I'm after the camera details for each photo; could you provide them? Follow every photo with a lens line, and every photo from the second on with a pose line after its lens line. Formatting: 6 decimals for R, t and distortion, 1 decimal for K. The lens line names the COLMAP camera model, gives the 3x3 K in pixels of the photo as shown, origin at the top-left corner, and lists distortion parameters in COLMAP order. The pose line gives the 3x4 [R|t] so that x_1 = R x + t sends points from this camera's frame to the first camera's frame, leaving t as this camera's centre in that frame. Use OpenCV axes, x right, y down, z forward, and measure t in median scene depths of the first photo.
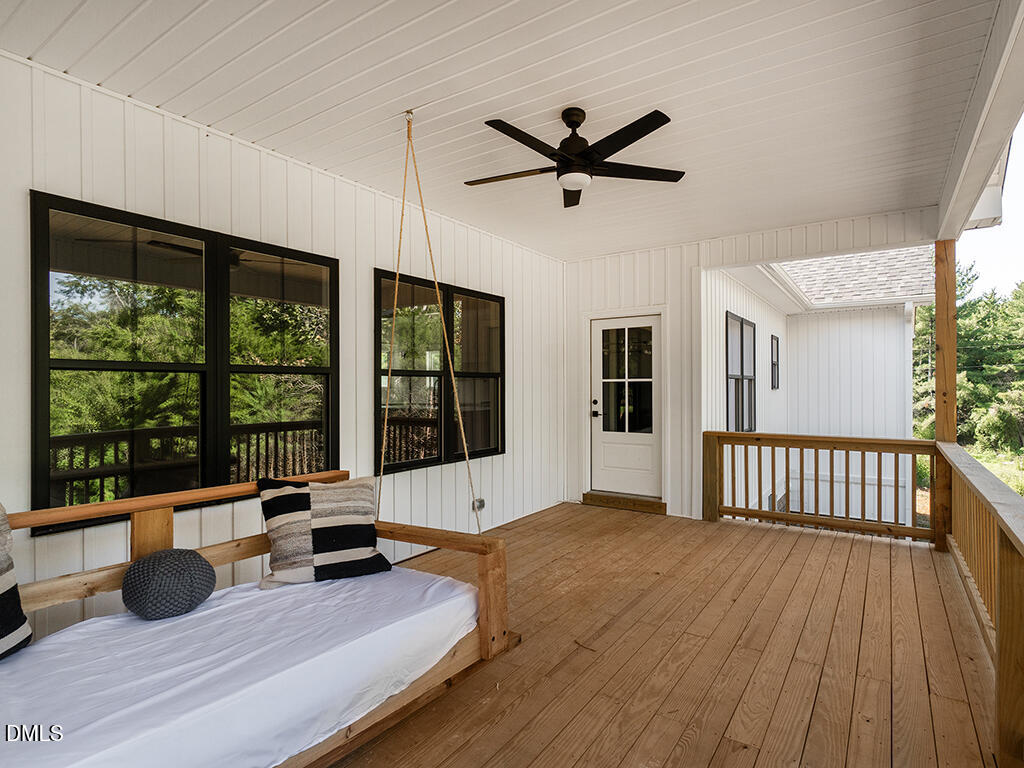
lens RADIAL K [[540.3, 0, 522.3], [0, 540.3, 384.1], [0, 0, 1]] dist [-0.014170, 0.004237]
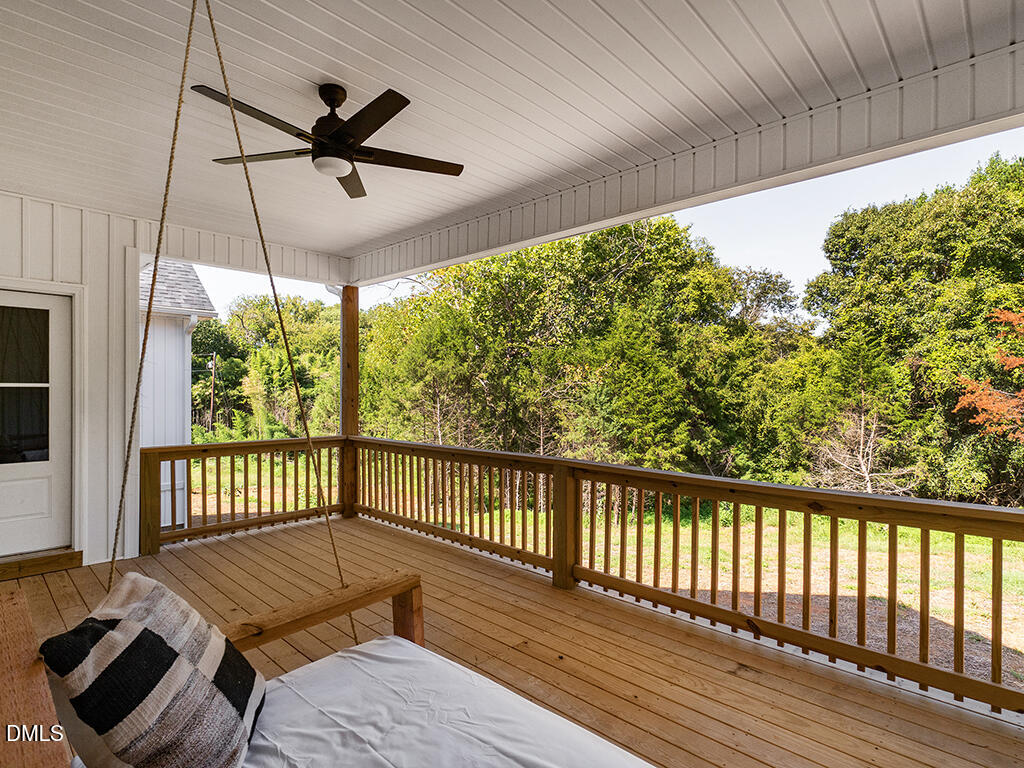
lens RADIAL K [[540.3, 0, 513.1], [0, 540.3, 397.9], [0, 0, 1]] dist [-0.014170, 0.004237]
pose [[0.168914, -0.004577, 0.985620, -0.571691], [-0.007501, 0.999954, 0.005929, -0.000439], [-0.985602, -0.008394, 0.168872, 0.438594]]
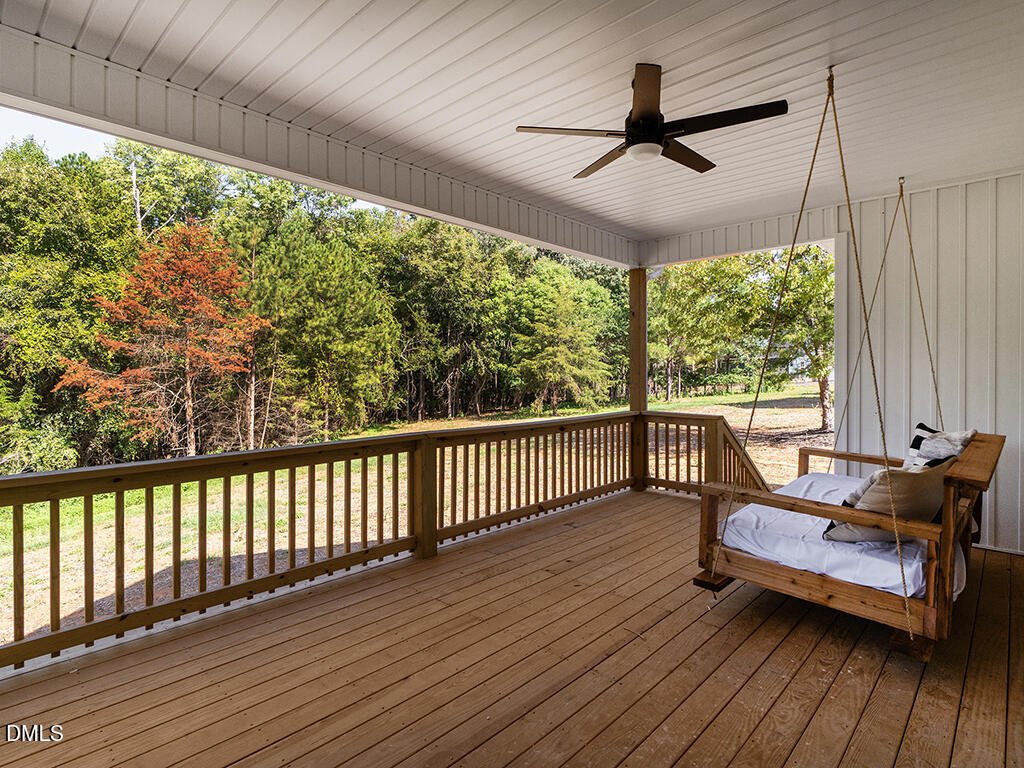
lens RADIAL K [[540.3, 0, 506.1], [0, 540.3, 377.2], [0, 0, 1]] dist [-0.014170, 0.004237]
pose [[-0.987285, 0.006745, 0.158818, 0.145851], [0.007266, 0.999970, 0.002700, 0.013589], [-0.158795, 0.003820, -0.987304, 1.547115]]
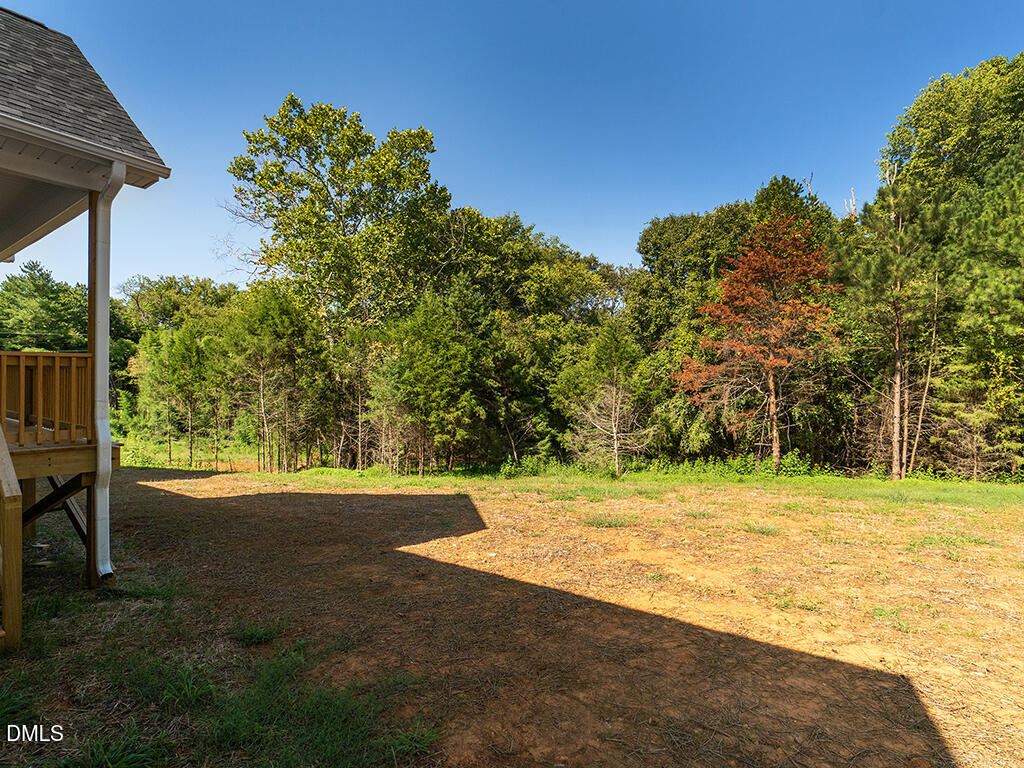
lens RADIAL K [[540.3, 0, 519.0], [0, 540.3, 386.8], [0, 0, 1]] dist [-0.014170, 0.004237]
pose [[0.054706, -0.000643, 0.998502, -1.421821], [-0.015845, 0.999873, 0.001512, 0.193230], [-0.998377, -0.015904, 0.054689, -1.337187]]
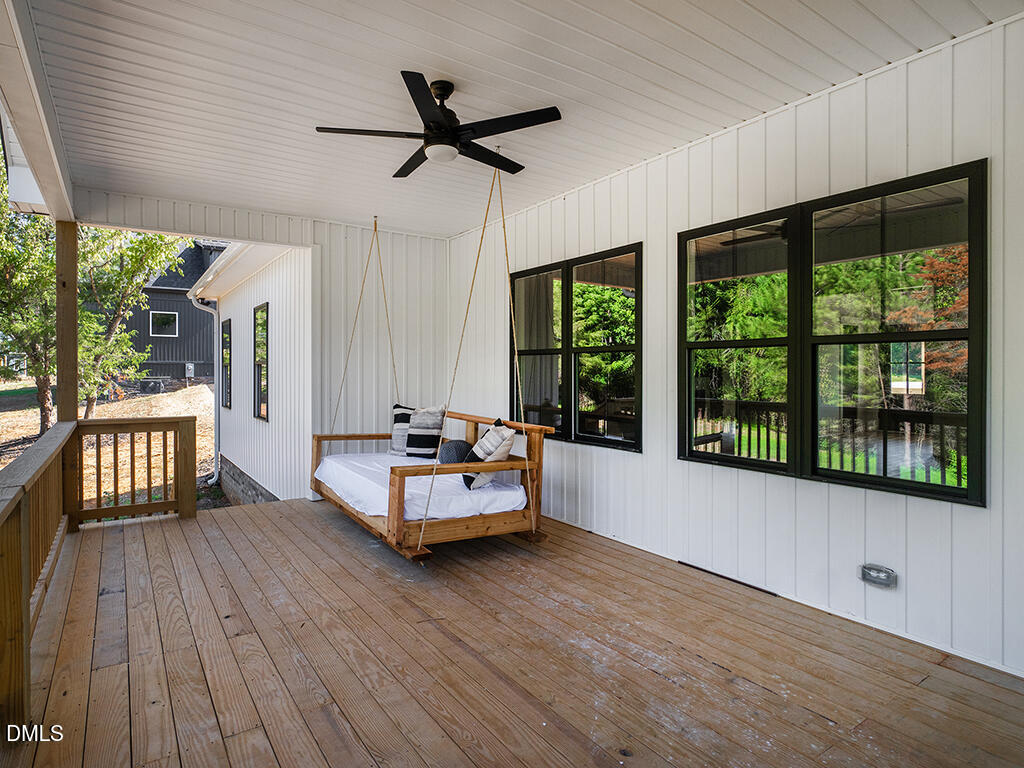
lens RADIAL K [[553.8, 0, 481.5], [0, 553.8, 368.8], [0, 0, 1]] dist [-0.001226, -0.000216]
pose [[-0.378371, 0.005182, -0.925639, 0.798138], [0.006469, 0.999975, 0.002954, 0.013417], [0.925631, -0.004871, -0.378395, 1.146018]]
